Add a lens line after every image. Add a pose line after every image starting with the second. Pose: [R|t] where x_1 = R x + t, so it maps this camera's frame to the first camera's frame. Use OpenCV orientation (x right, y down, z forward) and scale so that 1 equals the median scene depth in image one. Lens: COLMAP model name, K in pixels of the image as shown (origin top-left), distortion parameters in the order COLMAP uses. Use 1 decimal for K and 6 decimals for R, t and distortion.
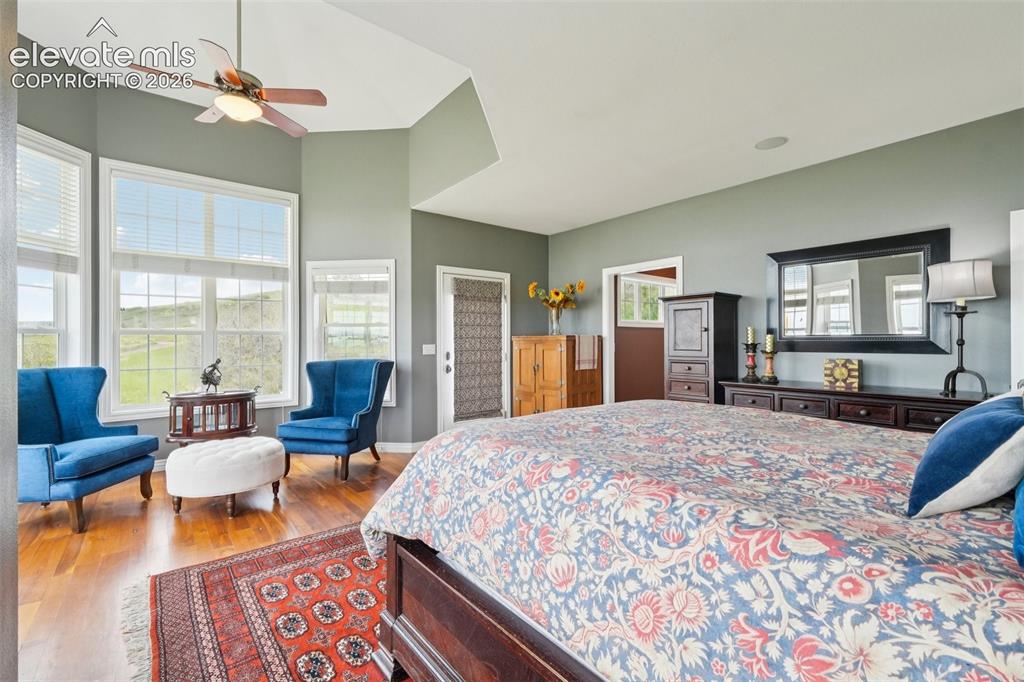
lens RADIAL K [[440.2, 0, 518.0], [0, 440.2, 341.2], [0, 0, 1]] dist [-0.006349, 0.002027]
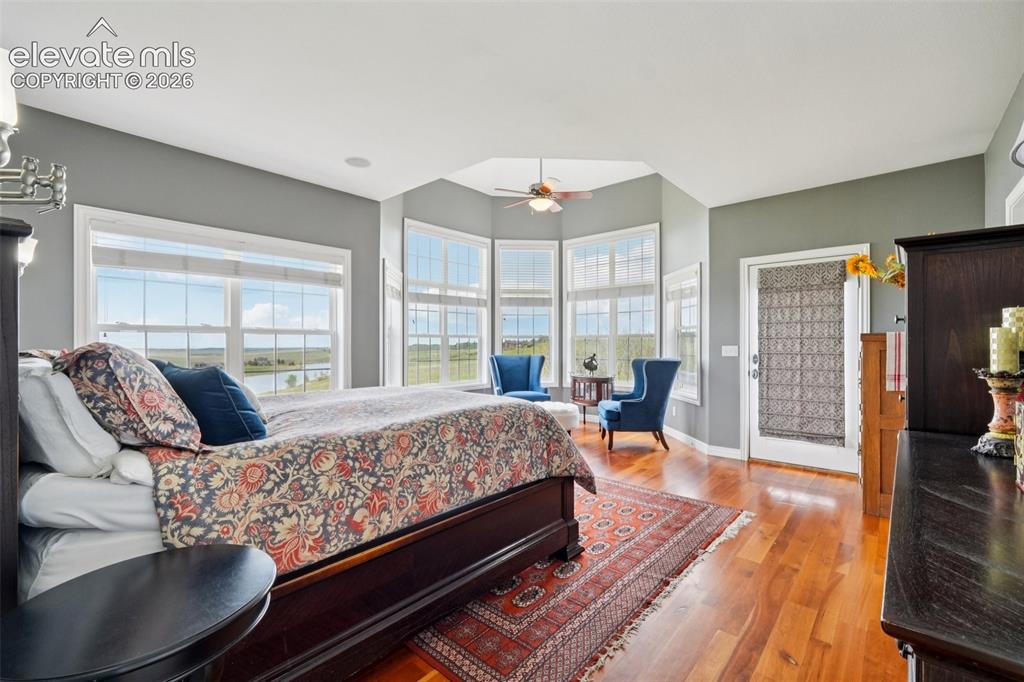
lens RADIAL K [[440.2, 0, 517.5], [0, 440.2, 343.8], [0, 0, 1]] dist [-0.006349, 0.002027]
pose [[0.174201, 0.011175, -0.984647, 0.671768], [0.008199, 0.999884, 0.012798, -0.013059], [0.984676, -0.010303, 0.174089, 0.410614]]
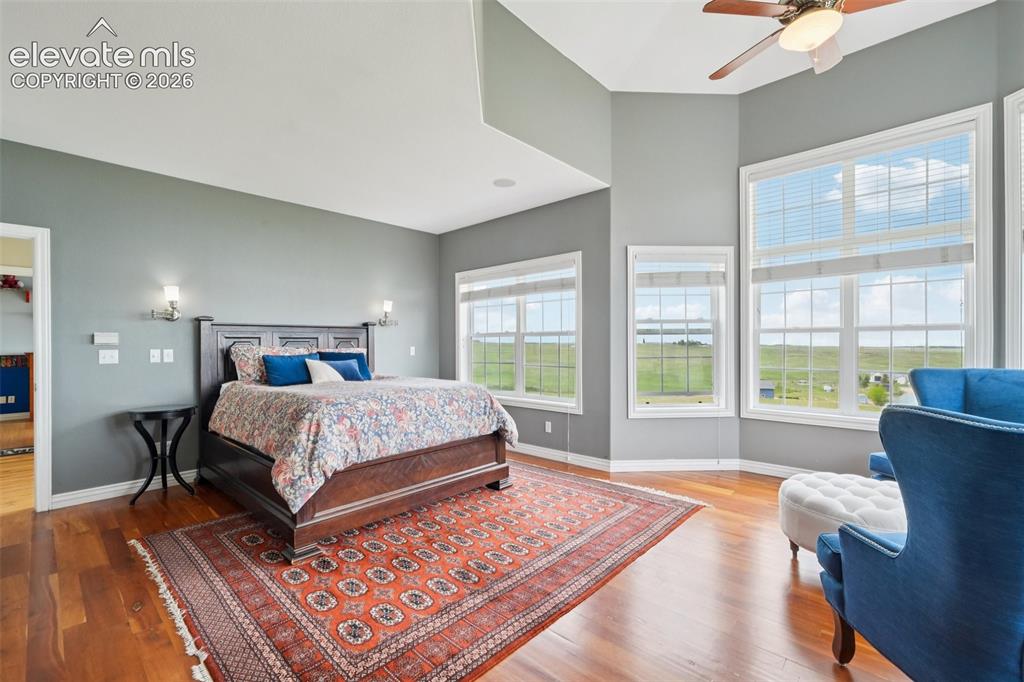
lens RADIAL K [[440.2, 0, 518.4], [0, 440.2, 341.7], [0, 0, 1]] dist [-0.006349, 0.002027]
pose [[-0.991786, 0.009529, -0.127552, -0.027980], [0.011202, 0.999860, -0.012407, 0.004132], [0.127416, -0.013734, -0.991754, 1.132641]]
